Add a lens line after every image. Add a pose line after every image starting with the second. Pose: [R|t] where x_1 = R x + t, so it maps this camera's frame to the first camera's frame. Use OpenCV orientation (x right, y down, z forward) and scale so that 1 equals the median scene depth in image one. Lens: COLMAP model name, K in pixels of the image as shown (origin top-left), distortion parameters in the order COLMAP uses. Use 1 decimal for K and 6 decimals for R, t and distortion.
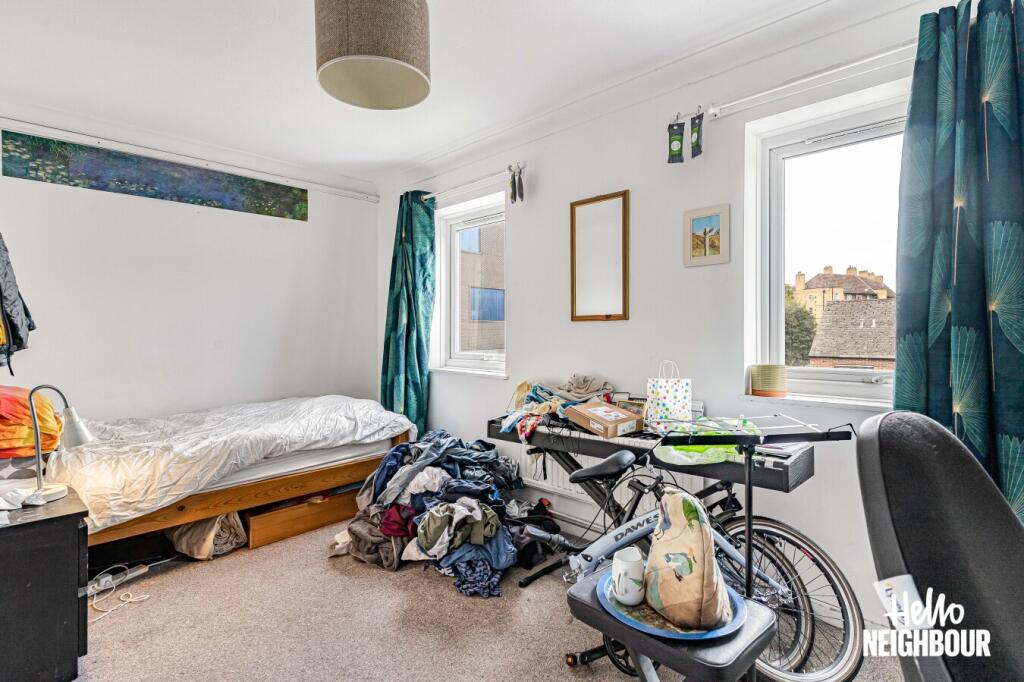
lens RADIAL K [[497.6, 0, 510.8], [0, 497.6, 338.3], [0, 0, 1]] dist [-0.000550, -0.000072]
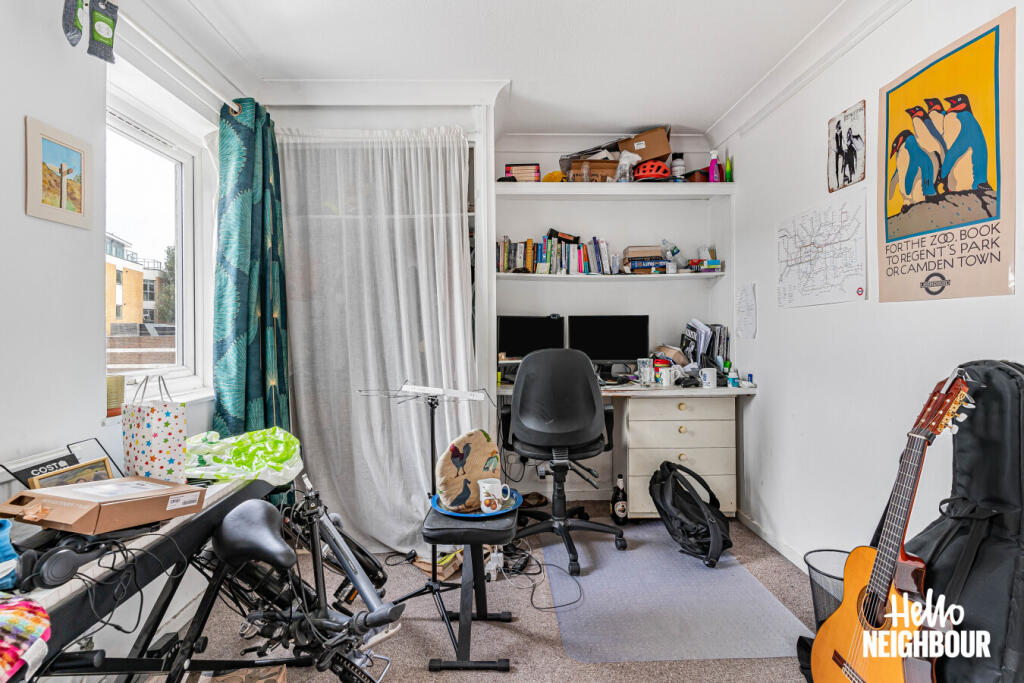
lens RADIAL K [[497.6, 0, 510.2], [0, 497.6, 334.1], [0, 0, 1]] dist [-0.000550, -0.000072]
pose [[-0.701288, -0.006047, 0.712852, -0.452517], [0.007421, 0.999848, 0.015783, -0.013273], [-0.712839, 0.016358, -0.701137, 1.045801]]
